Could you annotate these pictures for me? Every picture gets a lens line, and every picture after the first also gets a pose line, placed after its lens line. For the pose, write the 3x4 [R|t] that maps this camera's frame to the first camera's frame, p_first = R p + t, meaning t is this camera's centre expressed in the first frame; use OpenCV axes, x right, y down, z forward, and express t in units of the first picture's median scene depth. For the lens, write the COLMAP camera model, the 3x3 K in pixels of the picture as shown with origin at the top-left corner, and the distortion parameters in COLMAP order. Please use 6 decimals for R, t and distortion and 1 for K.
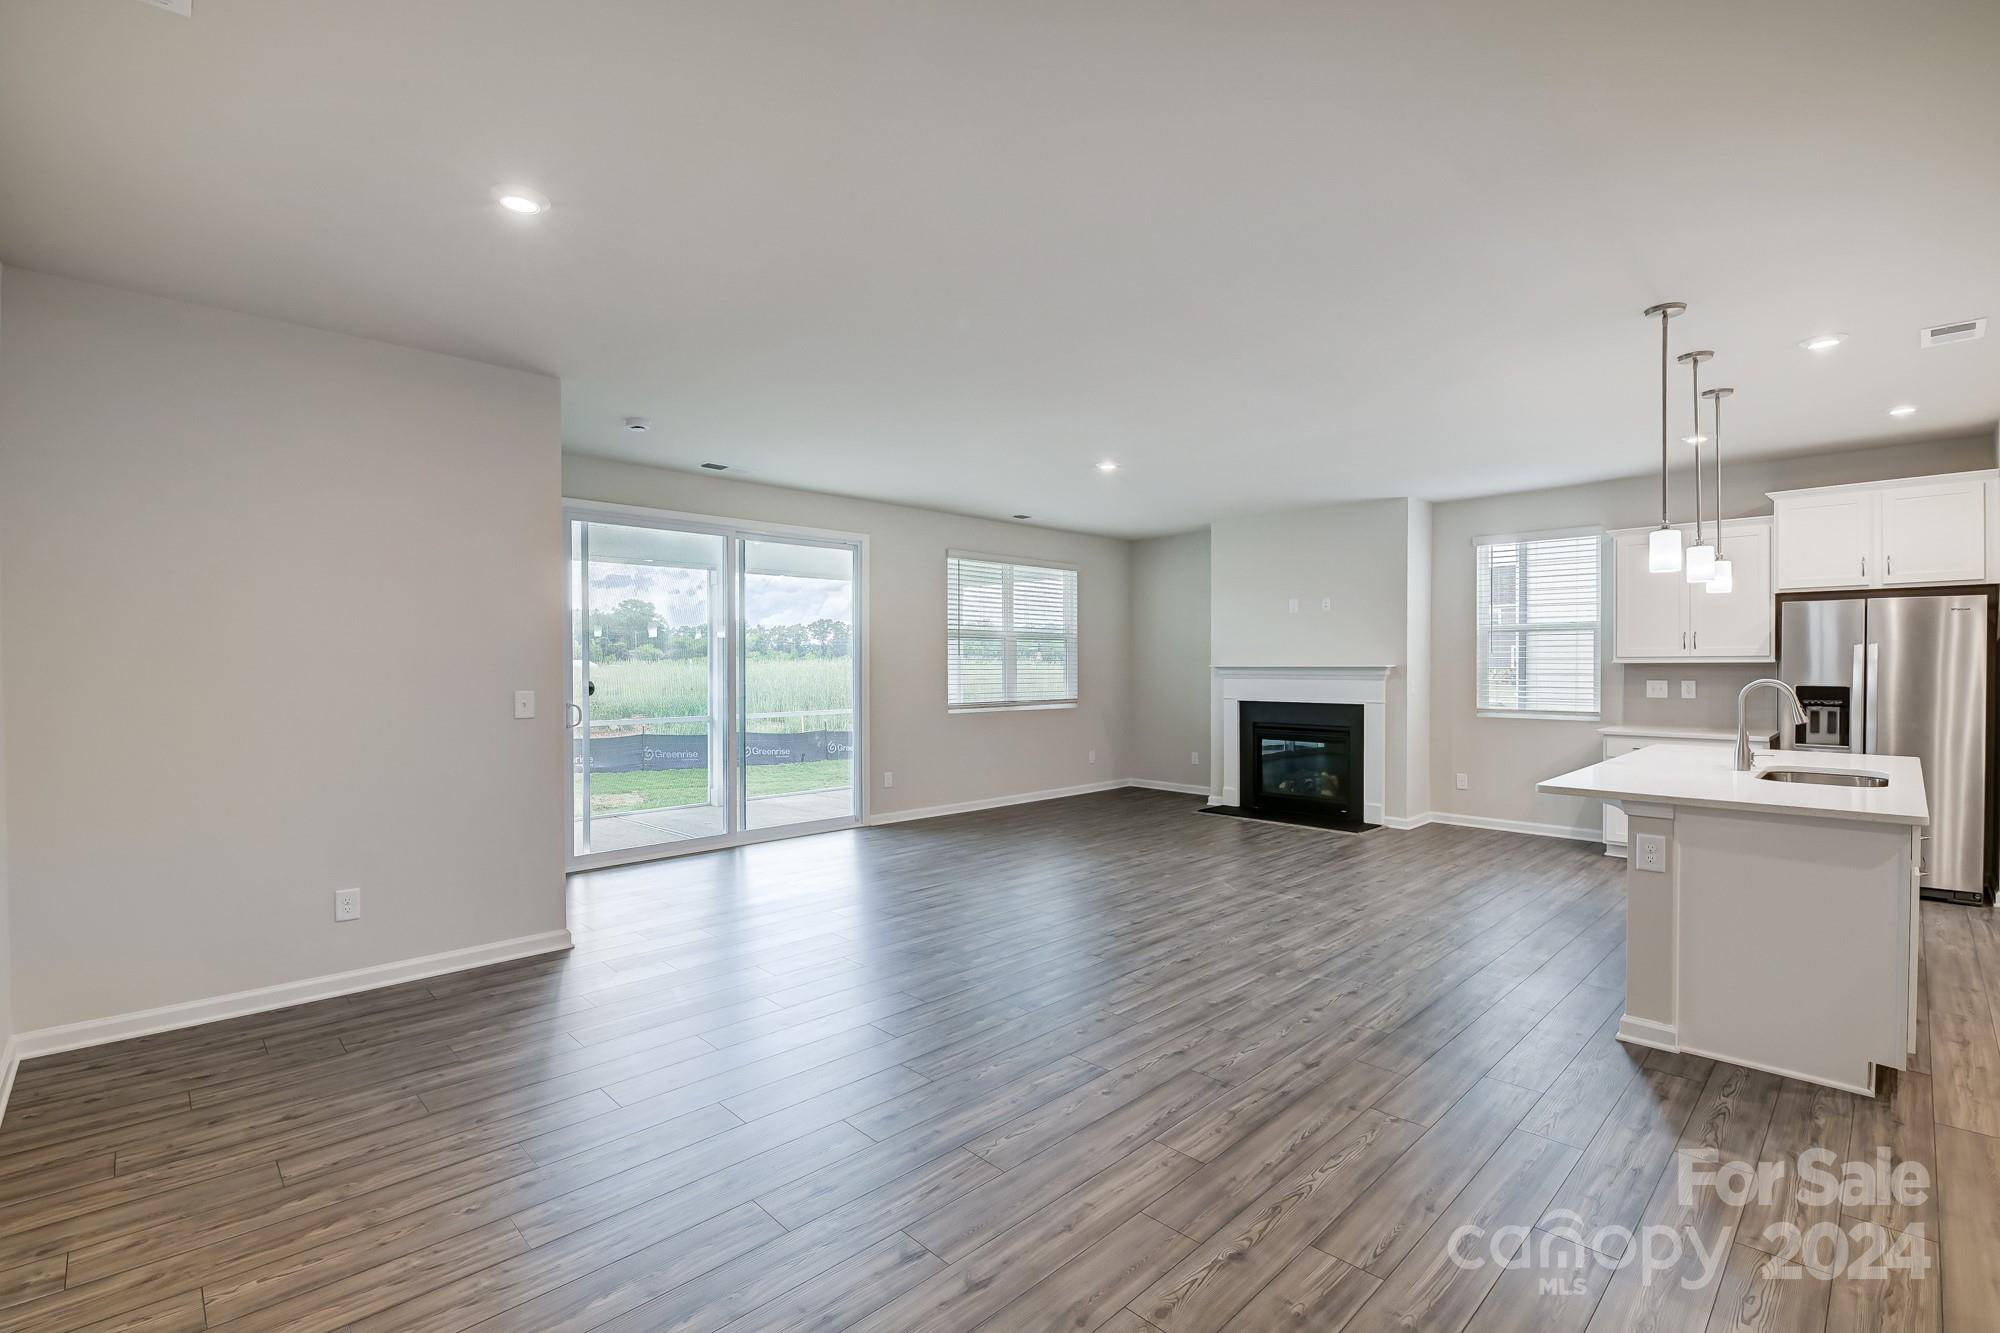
lens RADIAL K [[857.6, 0, 1000.0], [0, 857.6, 666.5], [0, 0, 1]] dist [0.000234, 0.000015]
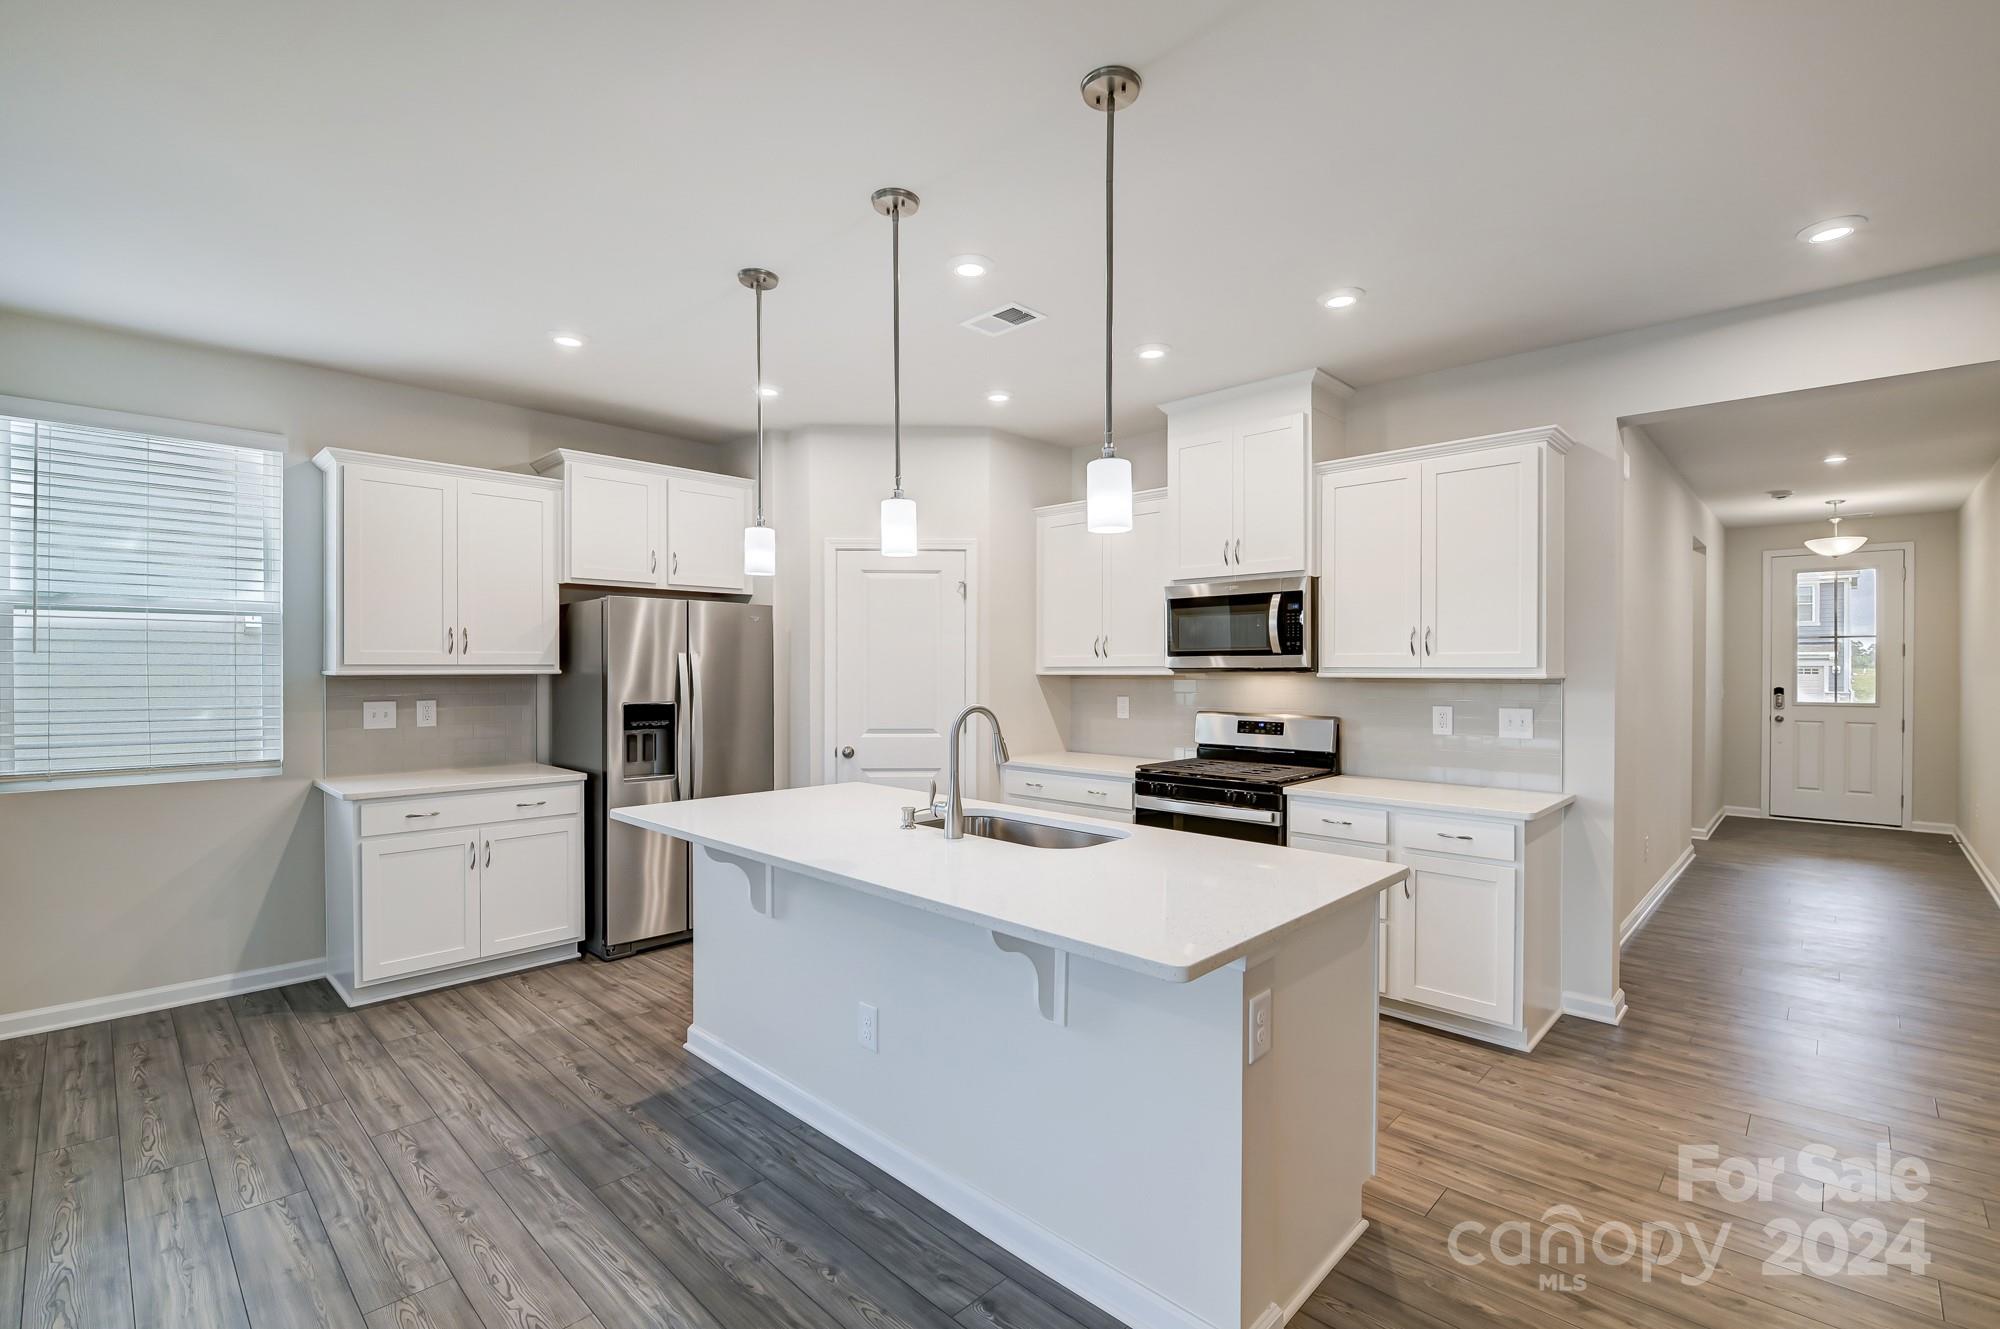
lens RADIAL K [[896.1, 0, 1000.0], [0, 896.1, 664.5], [0, 0, 1]] dist [-0.001070, -0.000133]
pose [[-0.052674, 0.010740, 0.998554, 0.090318], [-0.000246, 0.999942, -0.010768, -0.004526], [-0.998612, -0.000813, -0.052669, 0.625207]]
